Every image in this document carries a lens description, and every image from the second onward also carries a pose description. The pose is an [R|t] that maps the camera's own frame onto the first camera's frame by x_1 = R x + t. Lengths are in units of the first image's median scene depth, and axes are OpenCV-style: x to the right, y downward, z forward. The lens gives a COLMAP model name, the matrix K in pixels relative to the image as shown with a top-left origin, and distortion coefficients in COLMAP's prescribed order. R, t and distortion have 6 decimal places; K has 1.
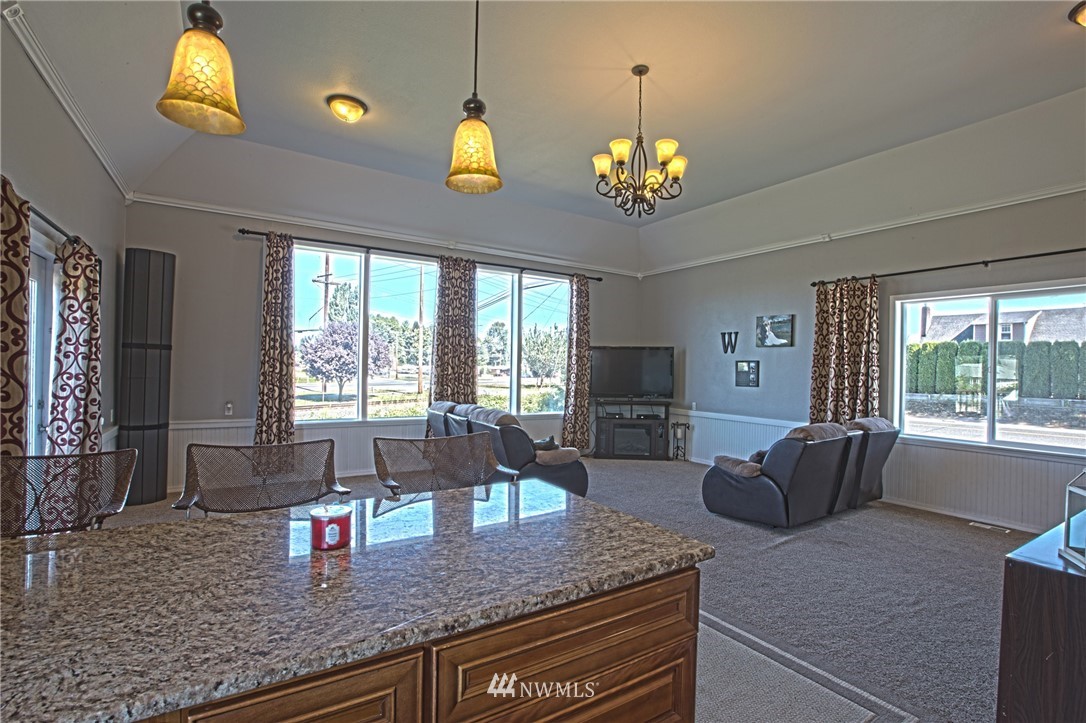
lens RADIAL K [[498.8, 0, 547.2], [0, 498.8, 367.2], [0, 0, 1]] dist [-0.054569, 0.016792]
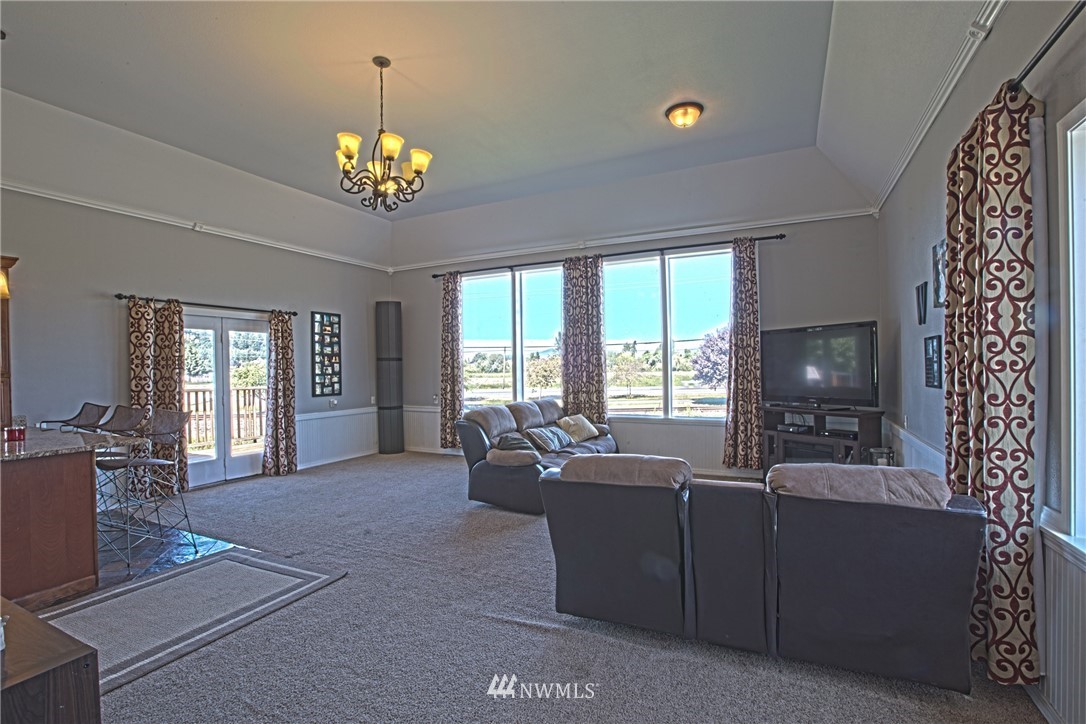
lens RADIAL K [[498.8, 0, 547.2], [0, 498.8, 367.7], [0, 0, 1]] dist [-0.054569, 0.016792]
pose [[0.531723, -0.023633, -0.846588, 0.757650], [0.028192, 0.999551, -0.010196, 0.014317], [0.846449, -0.018445, 0.532150, 0.489474]]
